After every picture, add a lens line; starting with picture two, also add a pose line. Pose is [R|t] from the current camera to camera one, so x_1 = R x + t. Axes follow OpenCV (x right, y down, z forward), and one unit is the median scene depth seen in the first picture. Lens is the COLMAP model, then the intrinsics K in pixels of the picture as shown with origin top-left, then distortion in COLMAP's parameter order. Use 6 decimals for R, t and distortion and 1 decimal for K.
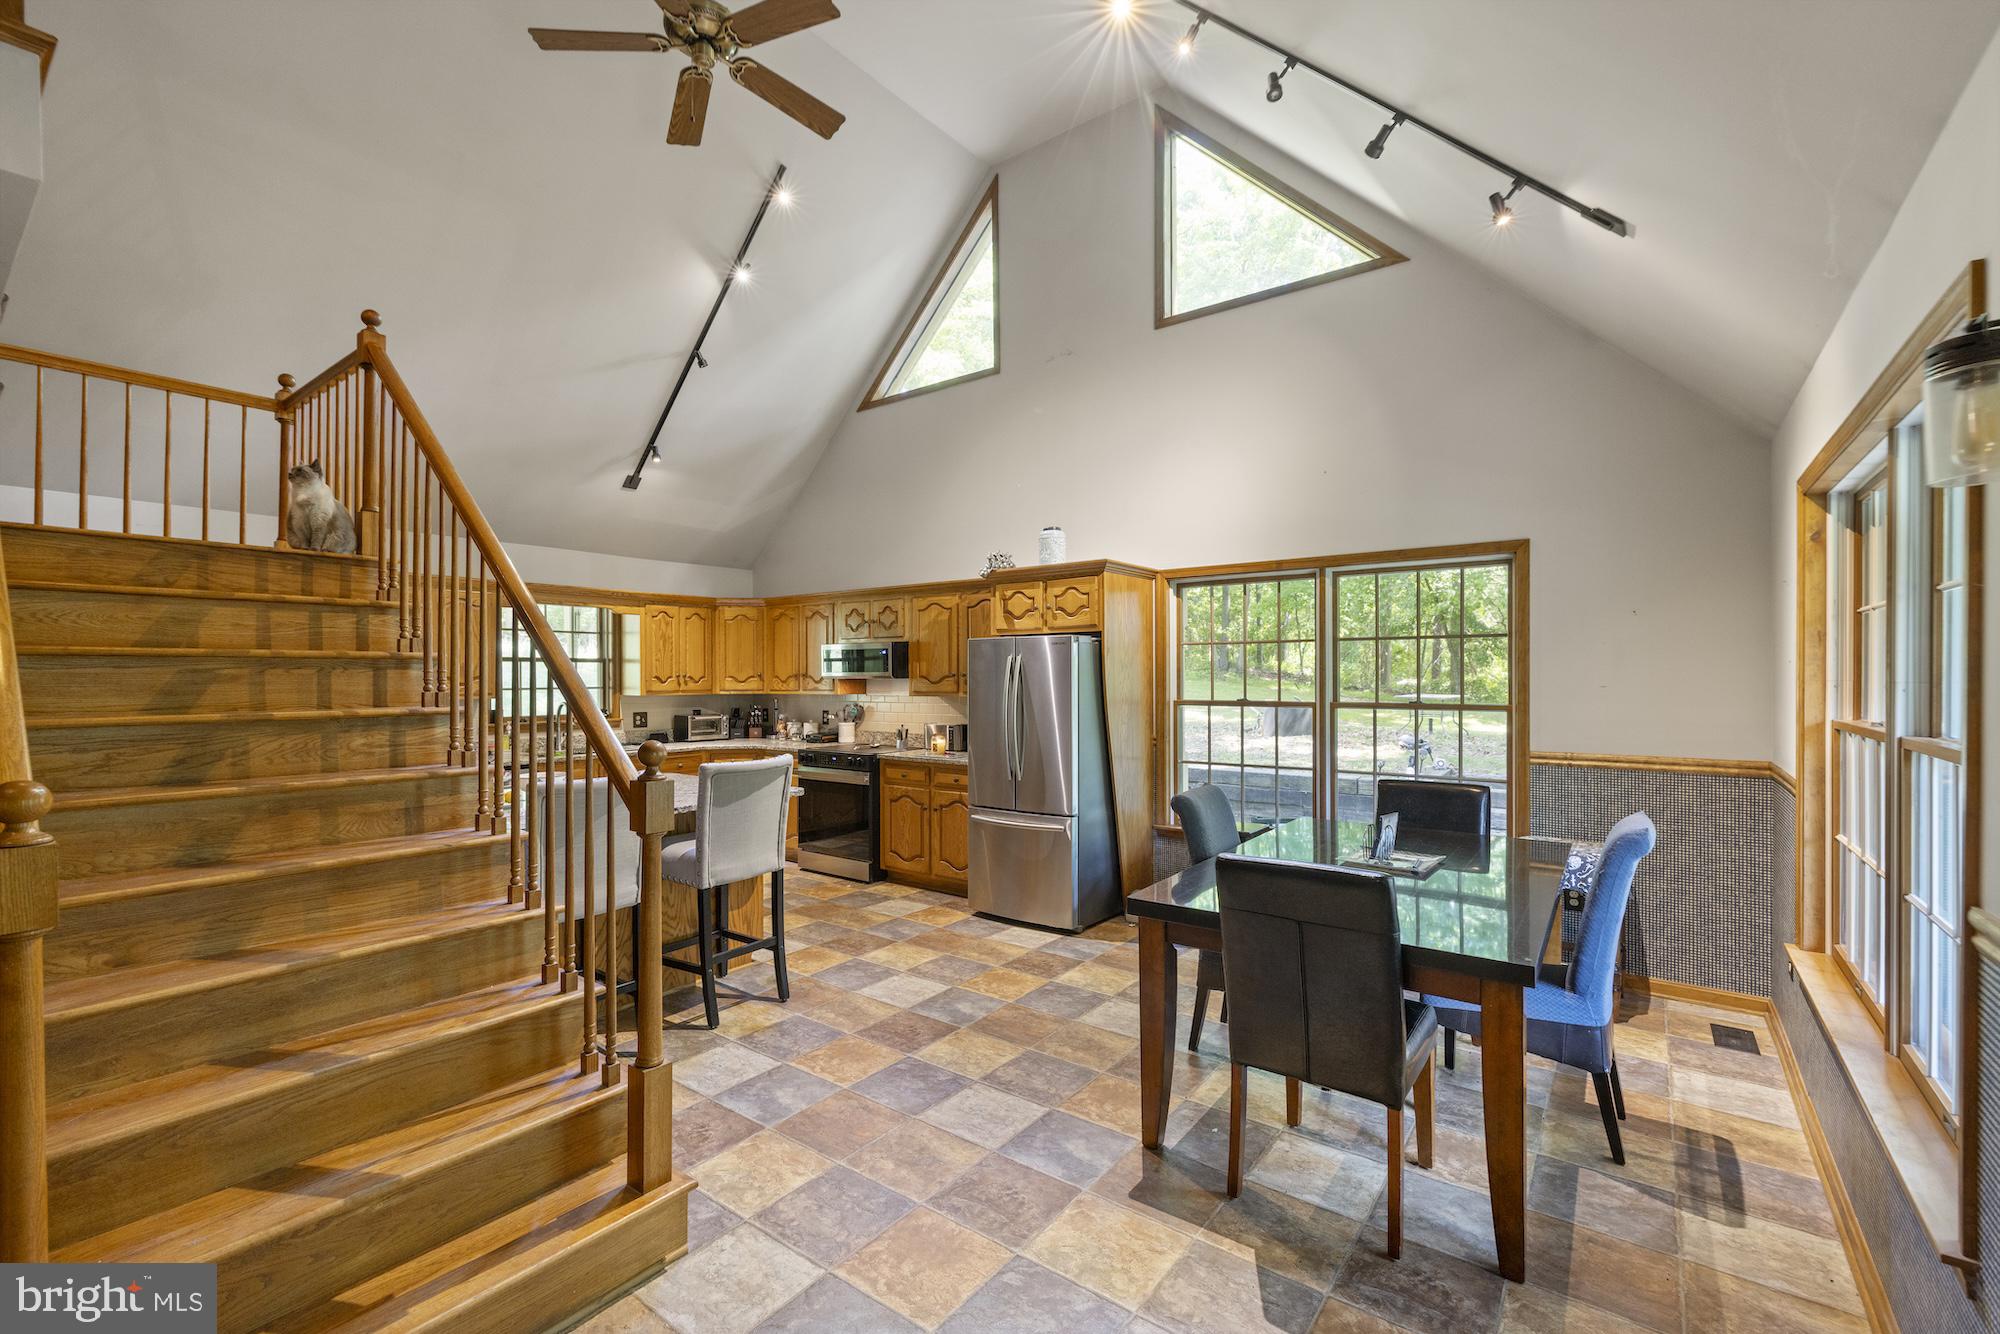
lens RADIAL K [[855.0, 0, 982.7], [0, 855.0, 674.6], [0, 0, 1]] dist [0.001460, -0.000235]
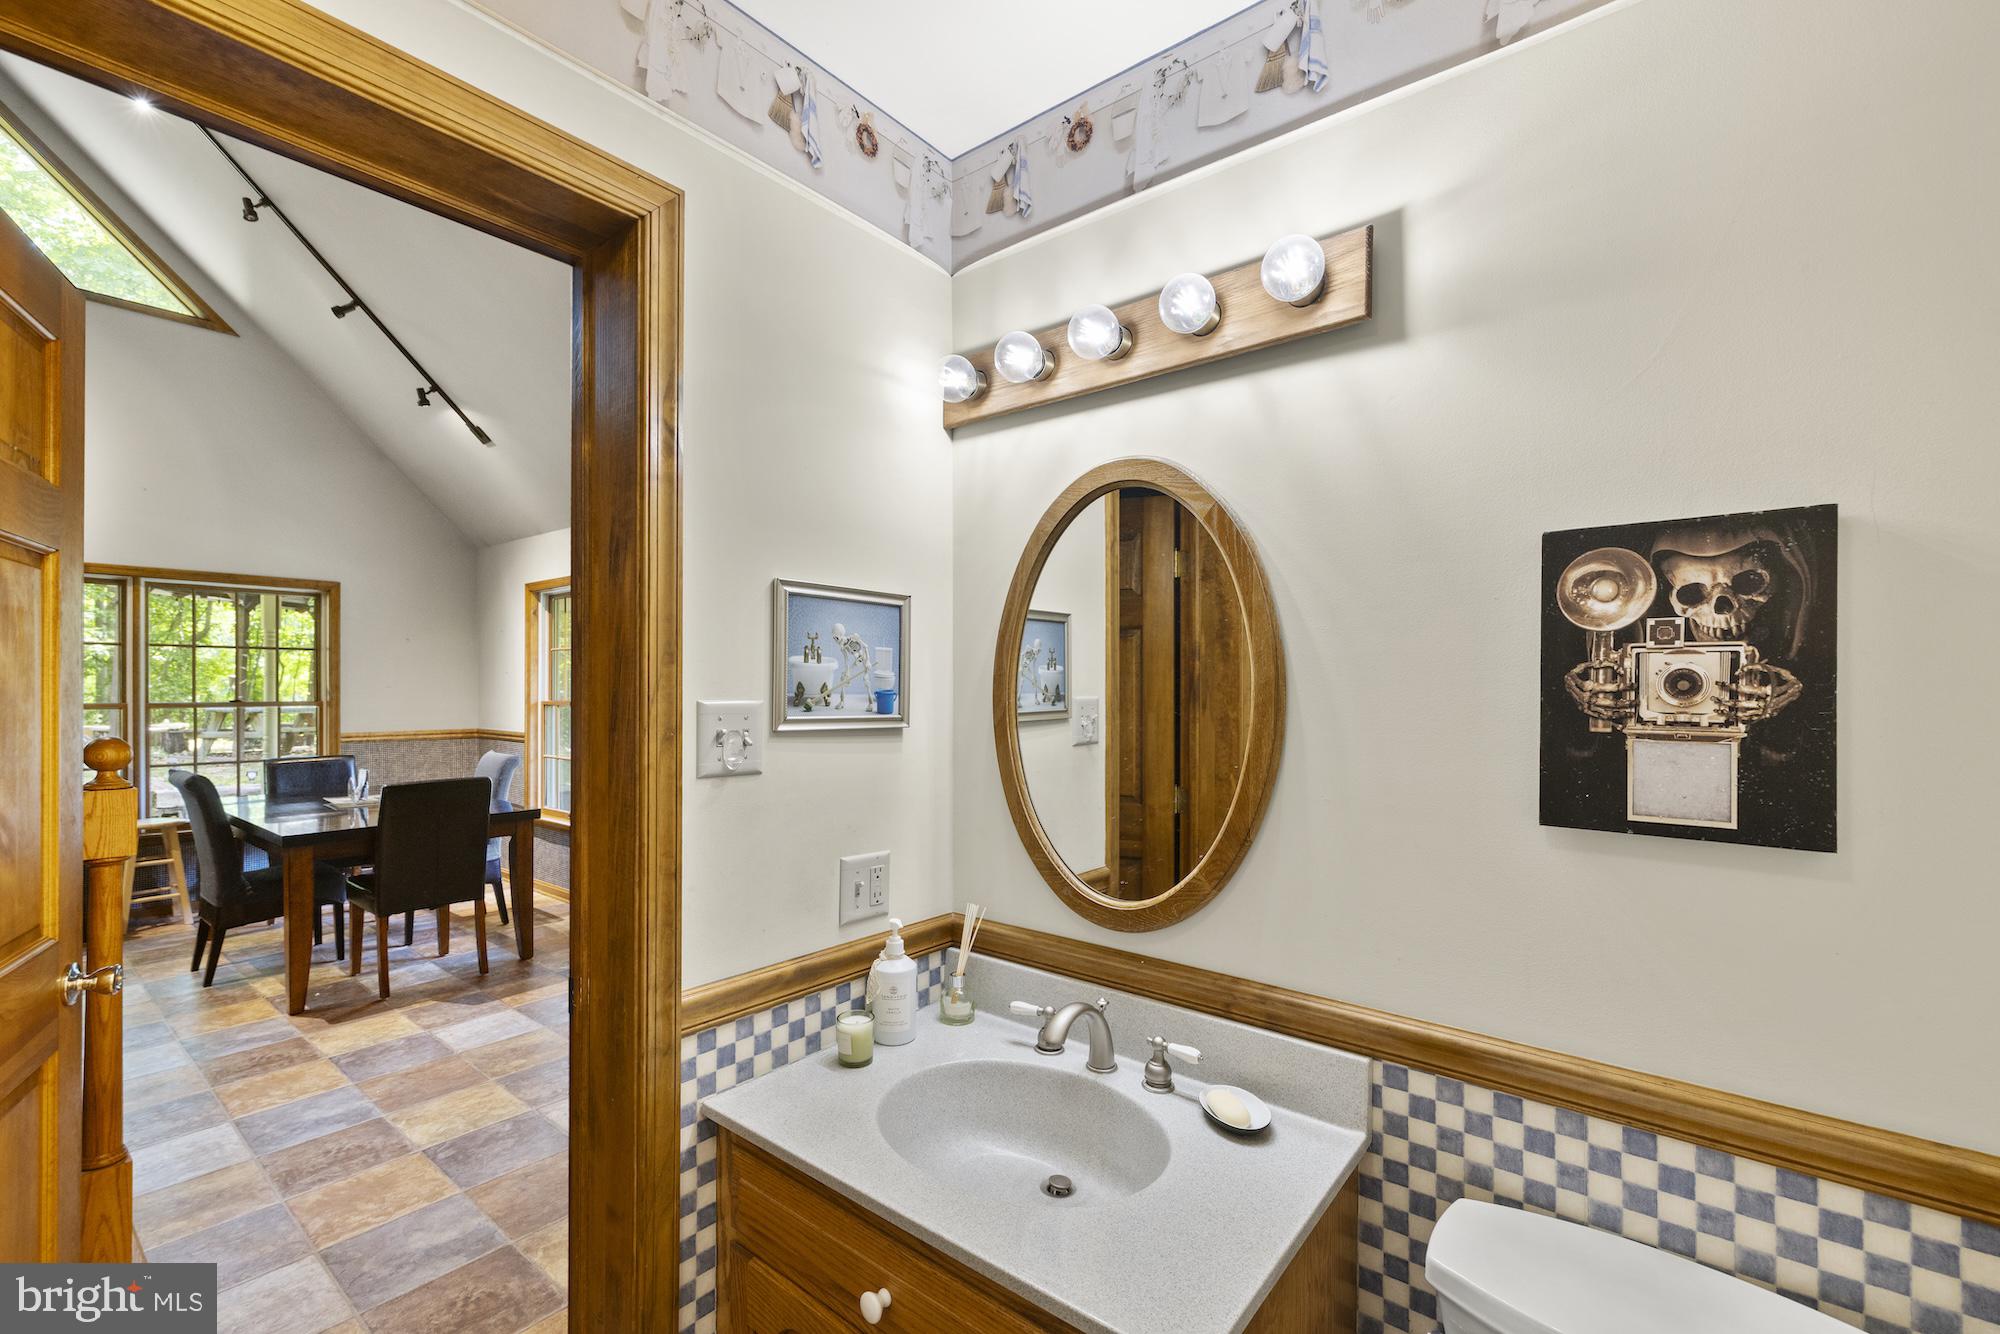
lens RADIAL K [[863.3, 0, 994.6], [0, 863.3, 694.4], [0, 0, 1]] dist [0.001477, 0.000273]
pose [[0.024937, -0.008814, 0.999650, -0.587778], [-0.003634, 0.999954, 0.008908, 0.006907], [-0.999682, -0.003855, 0.024903, -0.086428]]
